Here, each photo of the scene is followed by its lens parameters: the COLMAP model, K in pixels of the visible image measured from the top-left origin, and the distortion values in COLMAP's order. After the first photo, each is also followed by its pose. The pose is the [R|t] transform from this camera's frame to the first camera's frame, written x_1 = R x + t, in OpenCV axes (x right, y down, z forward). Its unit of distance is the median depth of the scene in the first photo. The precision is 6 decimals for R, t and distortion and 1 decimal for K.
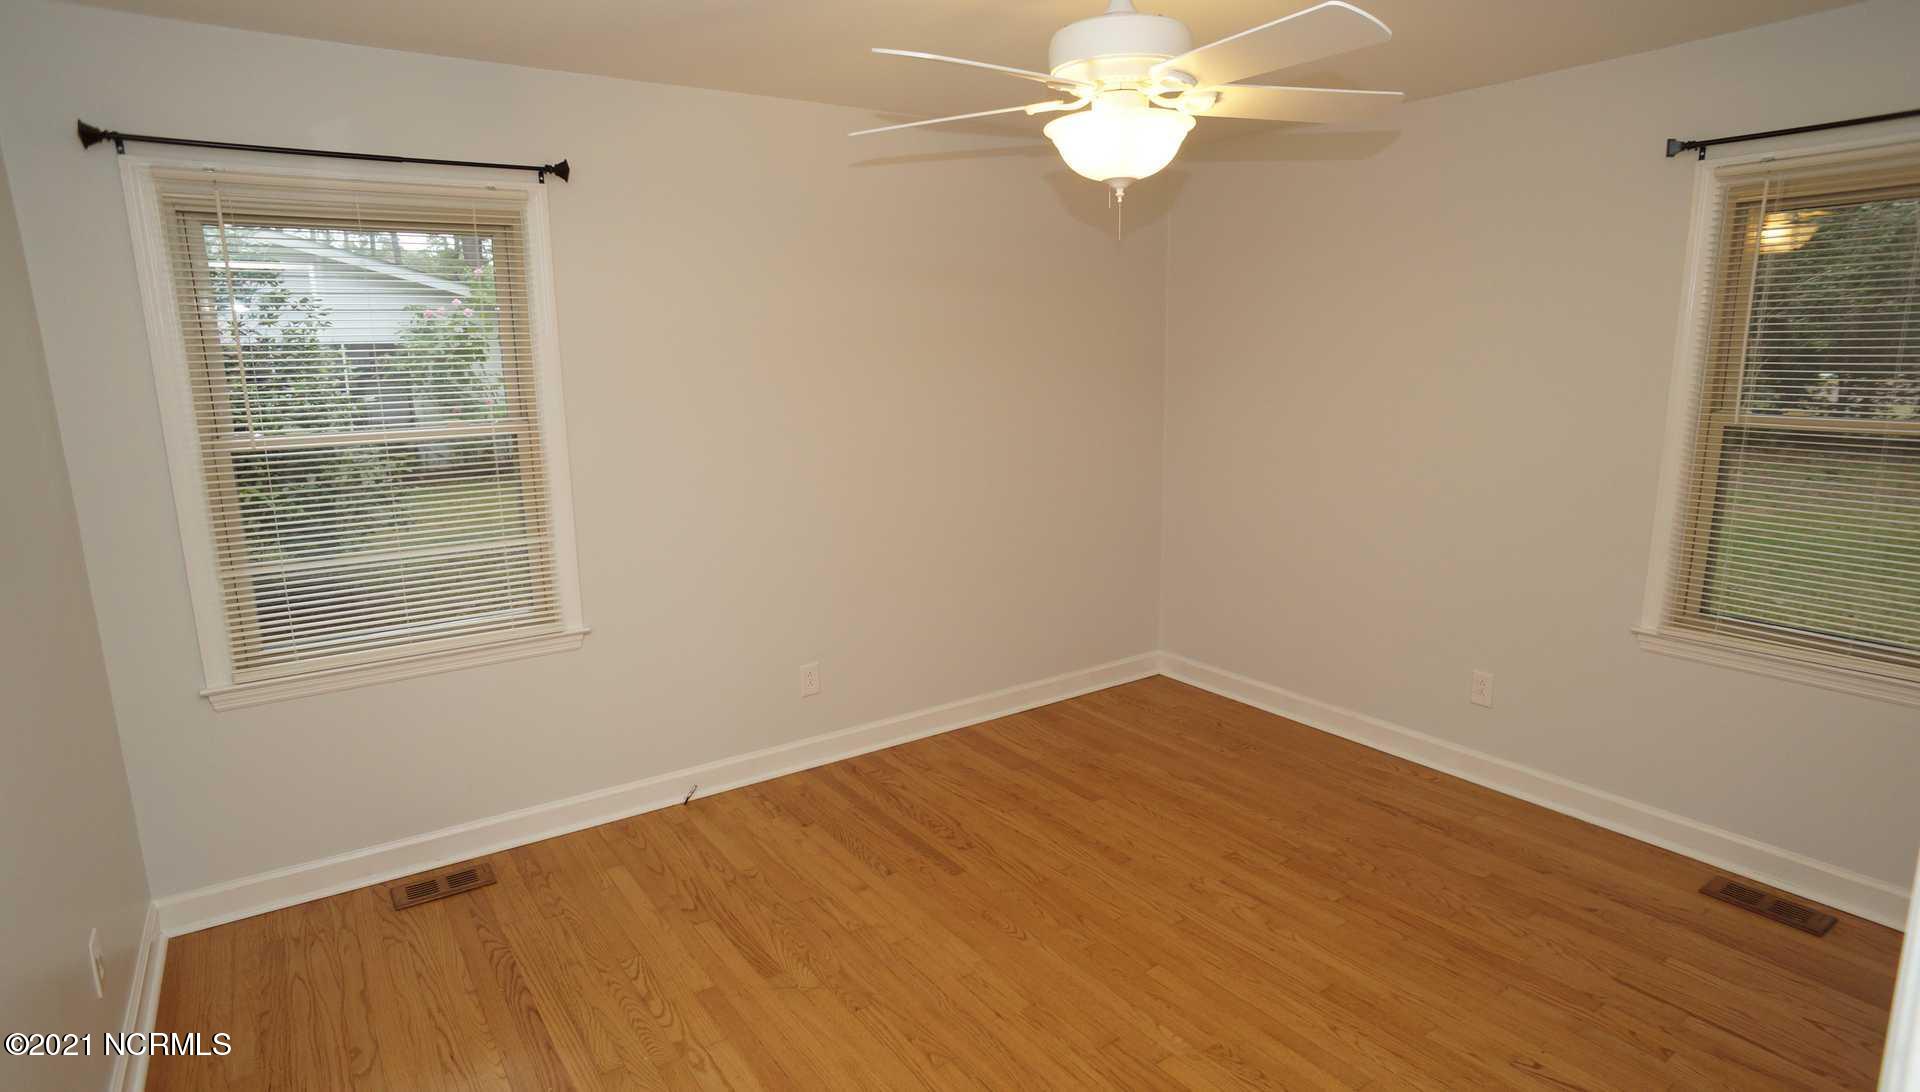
lens RADIAL K [[1012.1, 0, 963.8], [0, 1012.1, 551.1], [0, 0, 1]] dist [-0.047772, 0.009484]
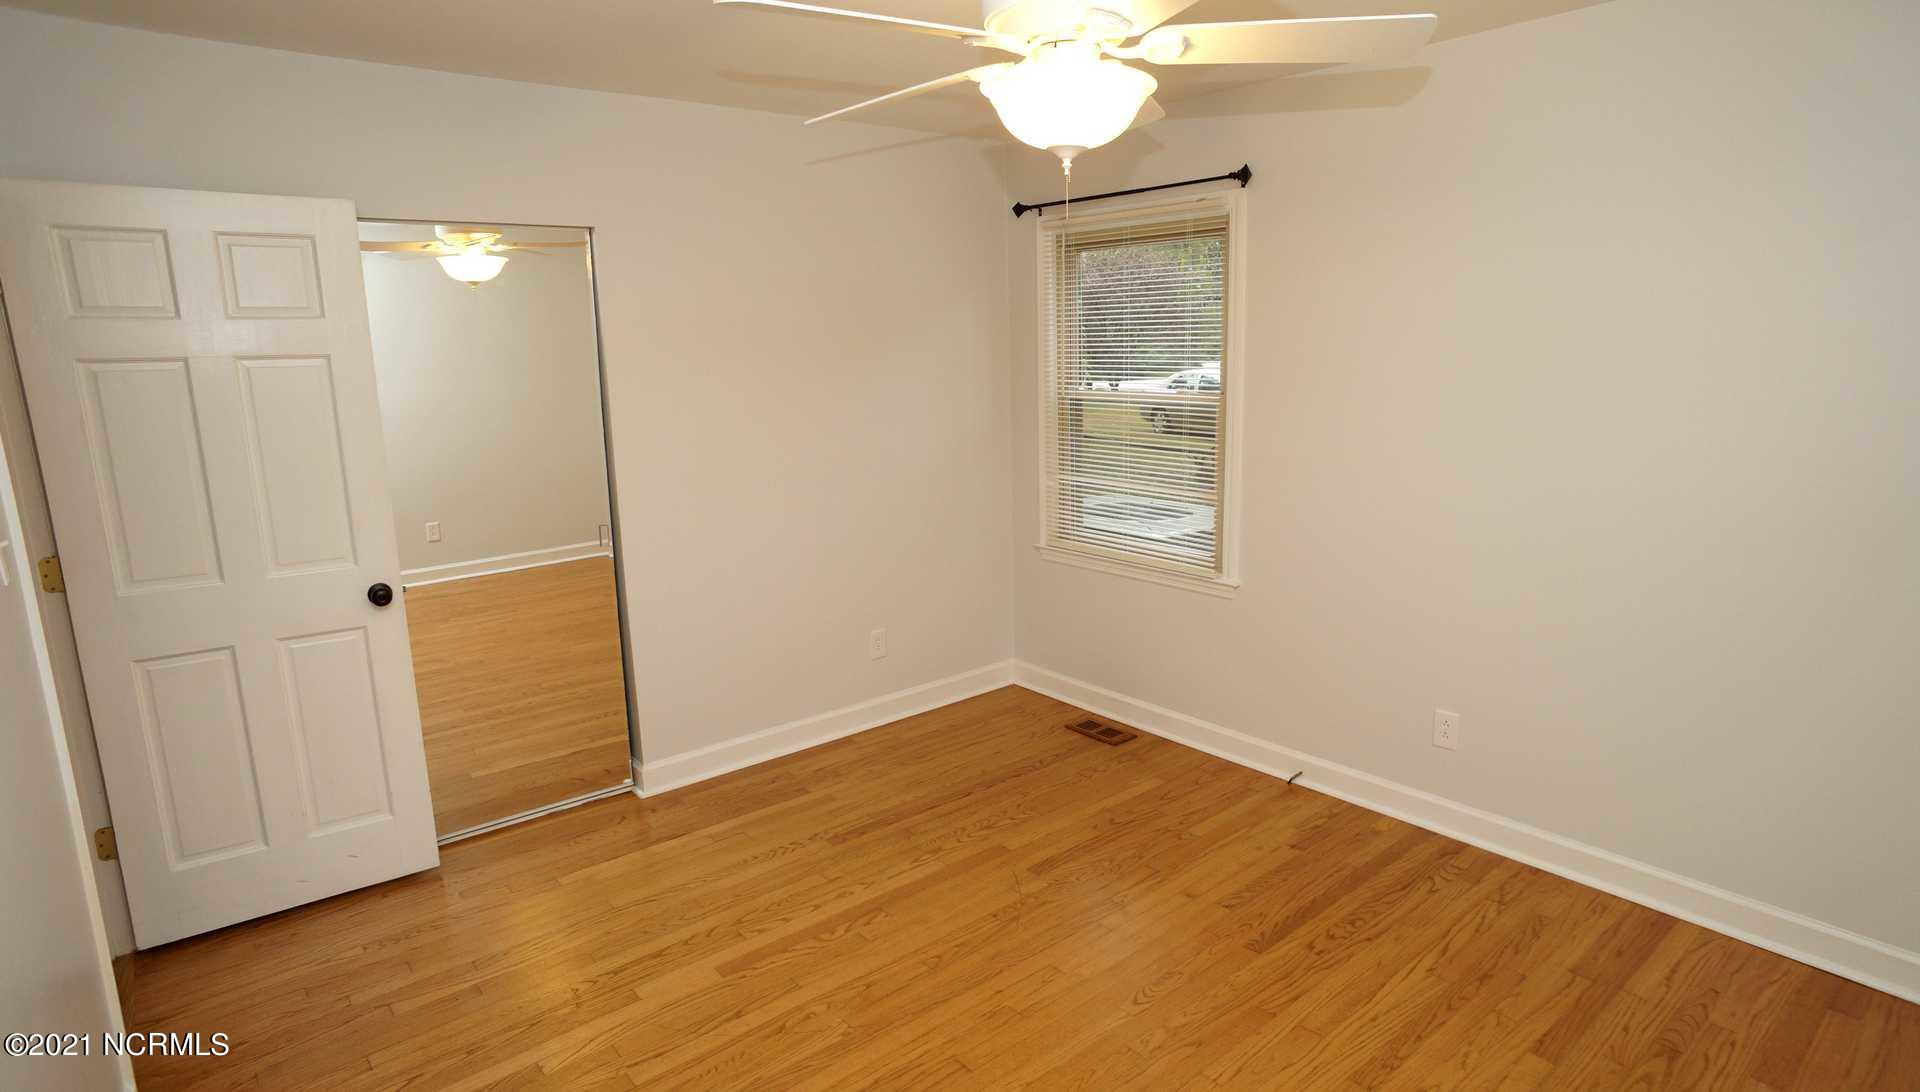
lens RADIAL K [[1012.1, 0, 956.1], [0, 1012.1, 547.9], [0, 0, 1]] dist [-0.047772, 0.009484]
pose [[0.080567, 0.208294, -0.974742, 0.678330], [-0.179525, 0.964961, 0.191366, -0.119183], [0.980449, 0.159573, 0.115138, 0.554318]]
